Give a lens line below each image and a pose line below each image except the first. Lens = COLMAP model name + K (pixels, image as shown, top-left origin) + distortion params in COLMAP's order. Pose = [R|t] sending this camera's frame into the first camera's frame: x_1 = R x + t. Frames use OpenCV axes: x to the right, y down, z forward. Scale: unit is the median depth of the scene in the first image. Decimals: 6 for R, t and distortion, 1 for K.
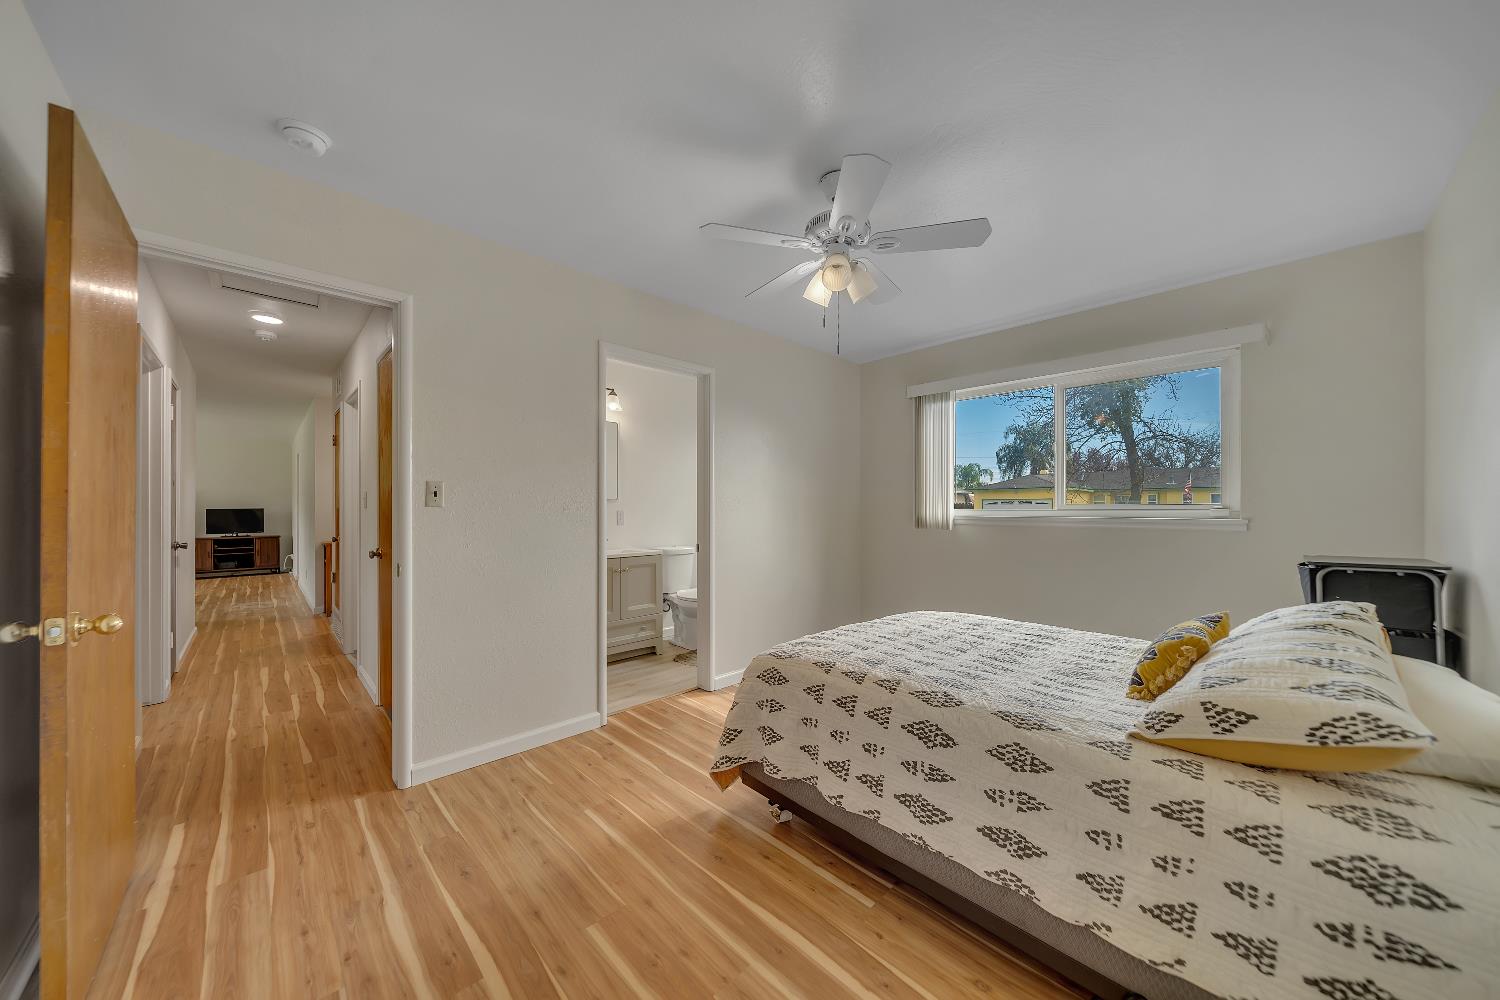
lens RADIAL K [[523.0, 0, 753.9], [0, 523.0, 504.5], [0, 0, 1]] dist [-0.001311, 0.000472]
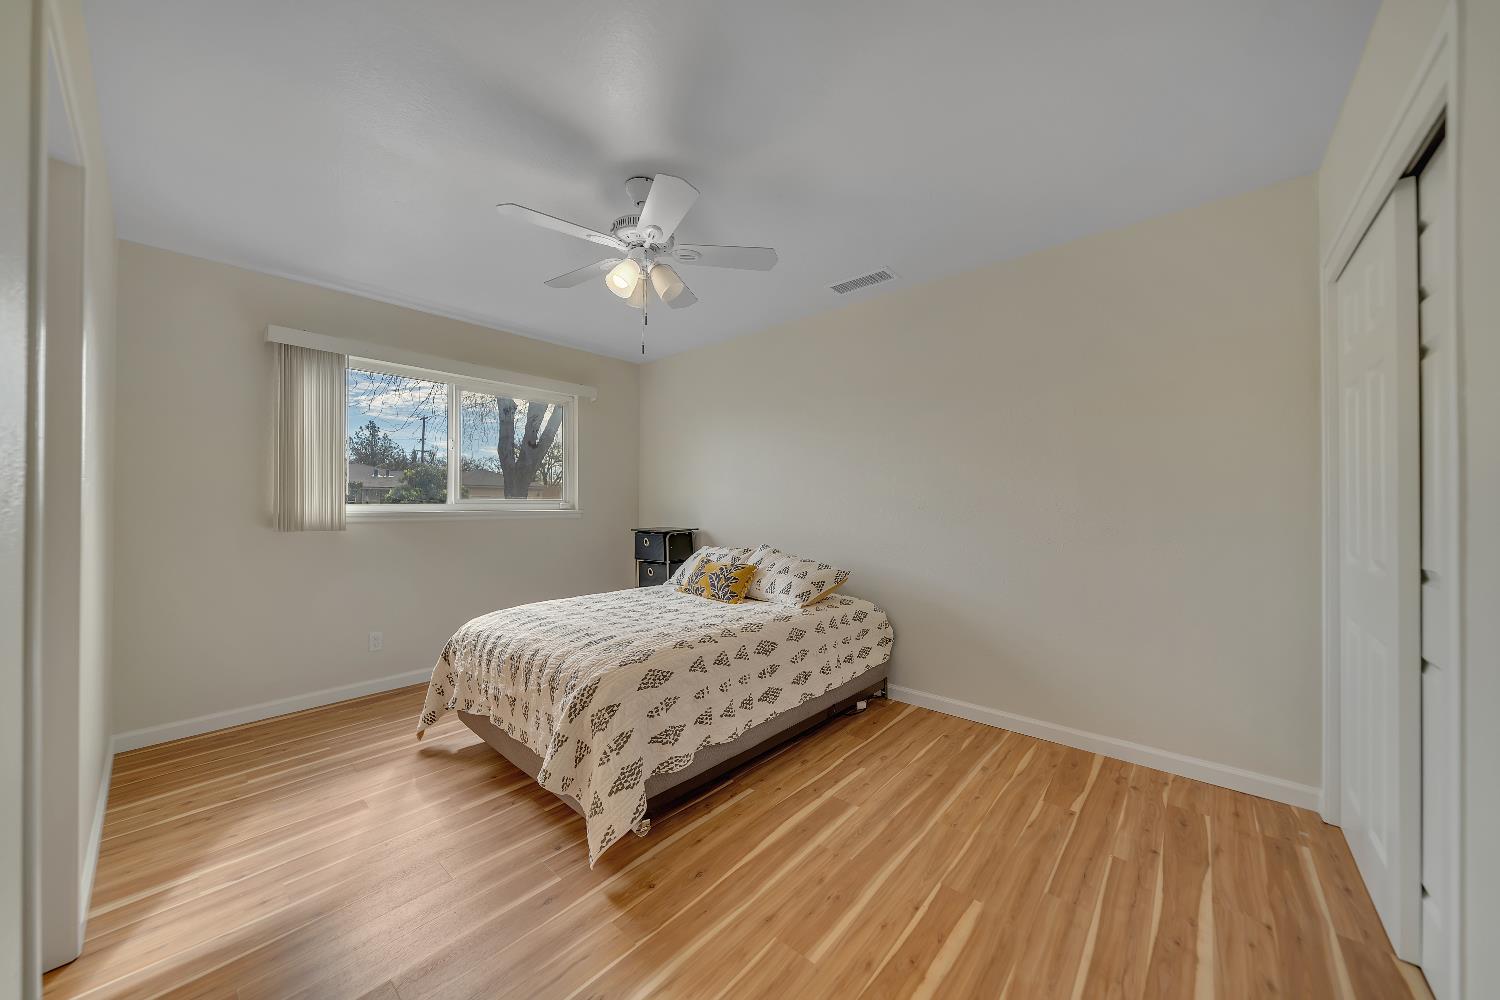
lens RADIAL K [[523.0, 0, 753.6], [0, 523.0, 503.7], [0, 0, 1]] dist [-0.001311, 0.000472]
pose [[-0.096422, 0.002376, 0.995338, -1.134480], [-0.006434, 0.999975, -0.003010, 0.016209], [-0.995320, -0.006694, -0.096404, 1.118845]]
